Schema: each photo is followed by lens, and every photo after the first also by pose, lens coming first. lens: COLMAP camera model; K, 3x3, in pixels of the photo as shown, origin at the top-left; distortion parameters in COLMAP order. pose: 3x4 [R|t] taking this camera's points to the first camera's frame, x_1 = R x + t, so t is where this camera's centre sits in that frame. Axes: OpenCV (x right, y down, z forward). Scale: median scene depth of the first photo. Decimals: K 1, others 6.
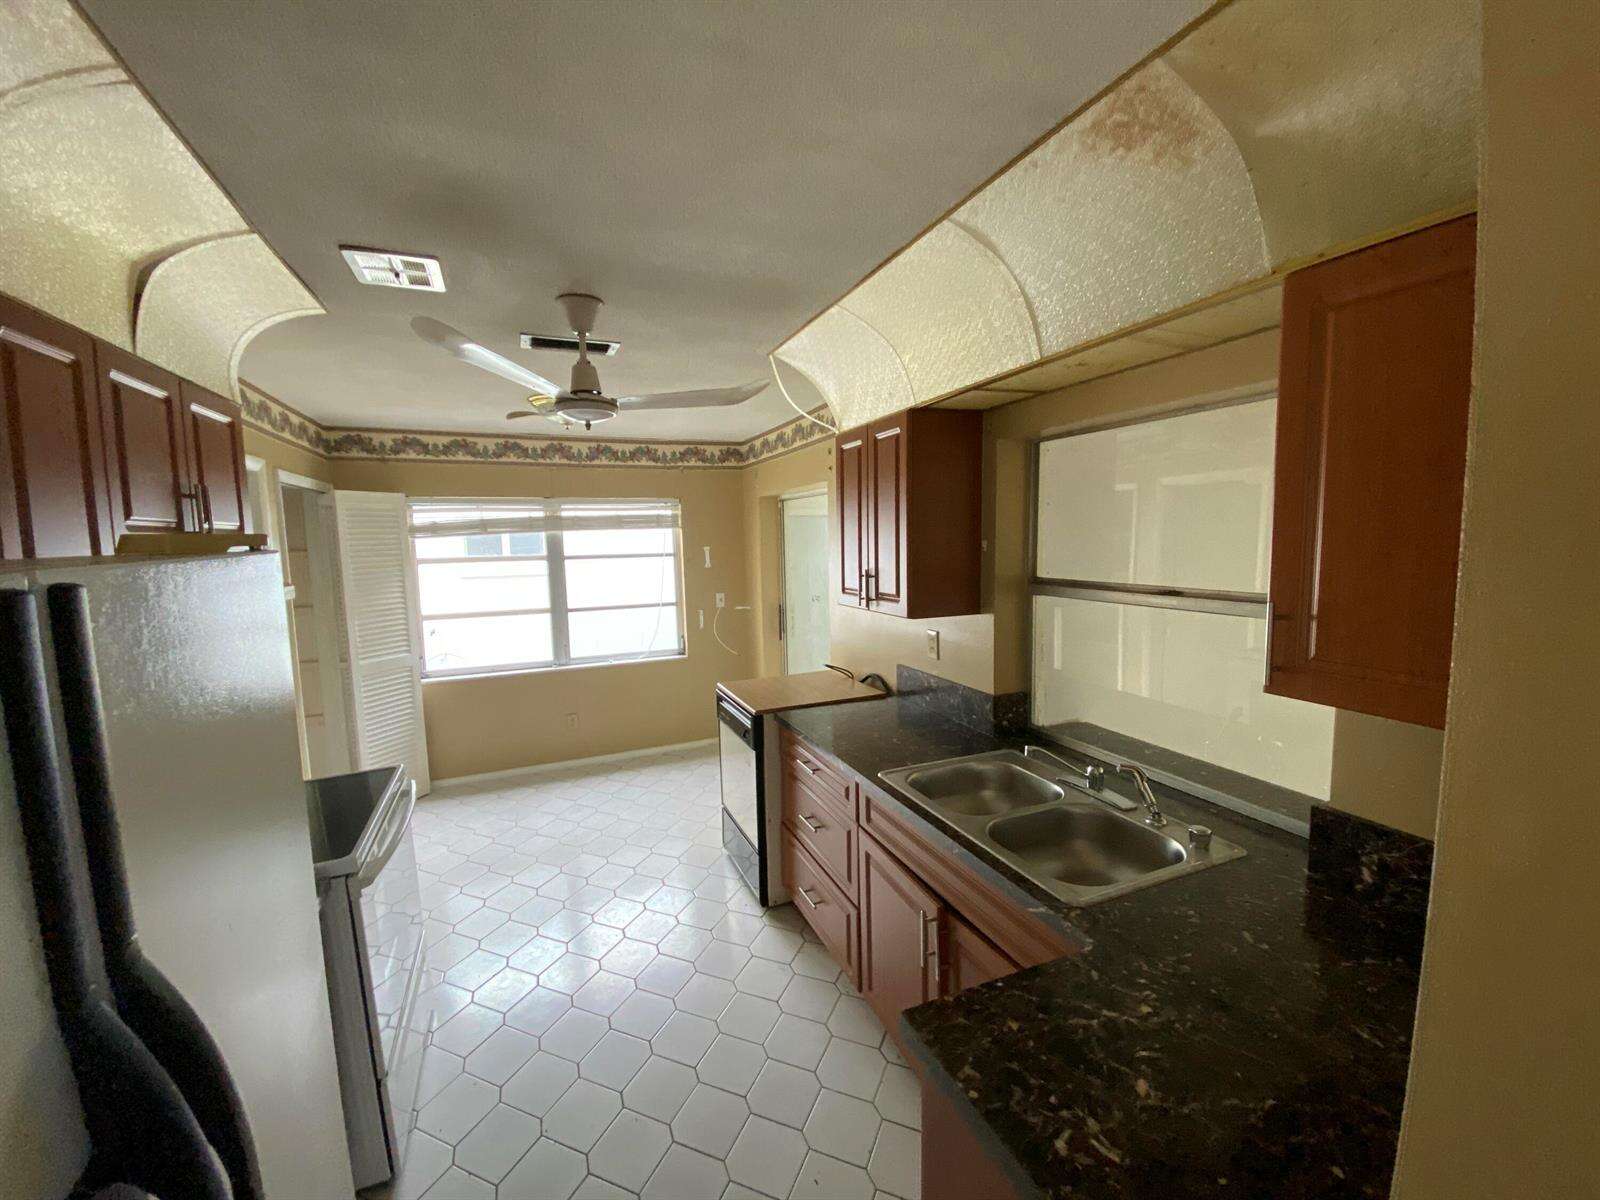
lens RADIAL K [[643.6, 0, 795.2], [0, 643.6, 593.1], [0, 0, 1]] dist [0.036554, -0.041178]
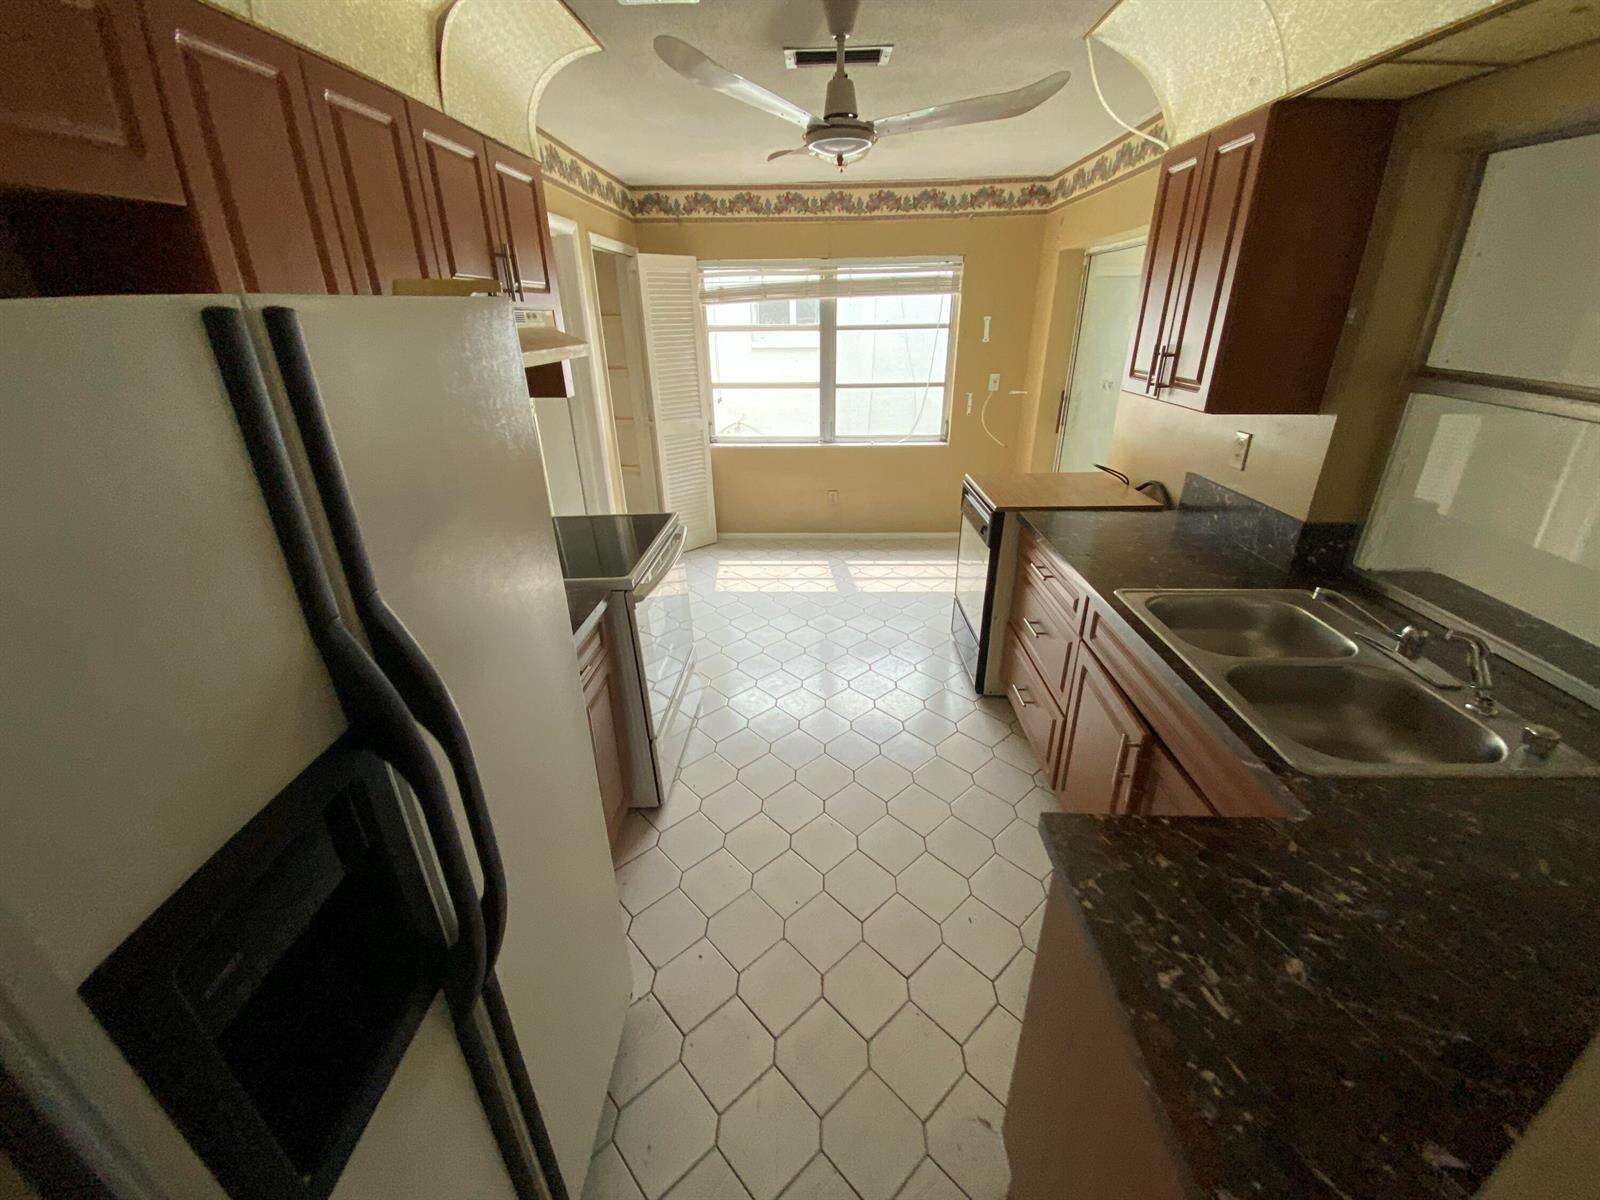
lens RADIAL K [[649.0, 0, 795.0], [0, 649.0, 598.1], [0, 0, 1]] dist [0.022175, -0.023304]
pose [[0.908451, 0.177692, -0.378342, 0.055403], [-0.045059, 0.941499, 0.333991, 0.007651], [0.415556, -0.286367, 0.863312, 0.029646]]
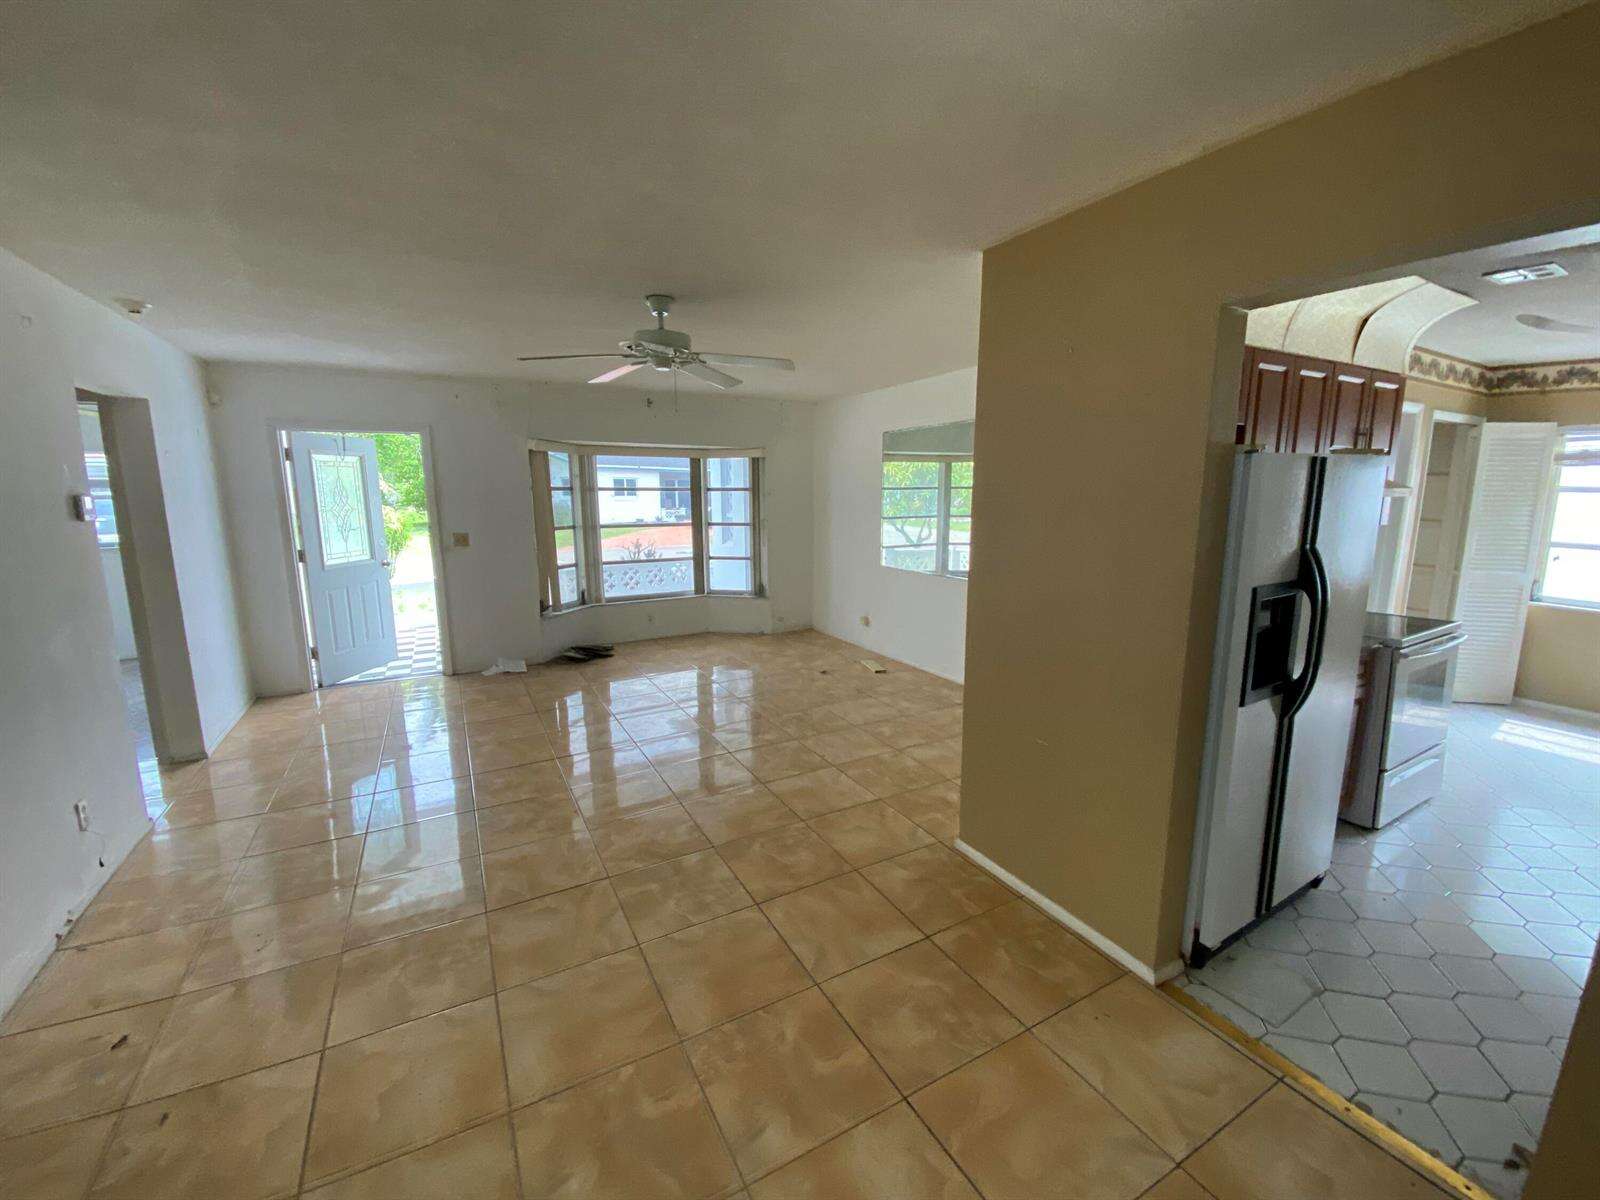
lens RADIAL K [[664.4, 0, 807.5], [0, 664.4, 597.5], [0, 0, 1]] dist [0.001441, -0.013061]
pose [[0.128993, 0.190571, -0.973162, 0.607351], [-0.092647, 0.979384, 0.179509, 0.091202], [0.987308, 0.067005, 0.143990, -0.636192]]
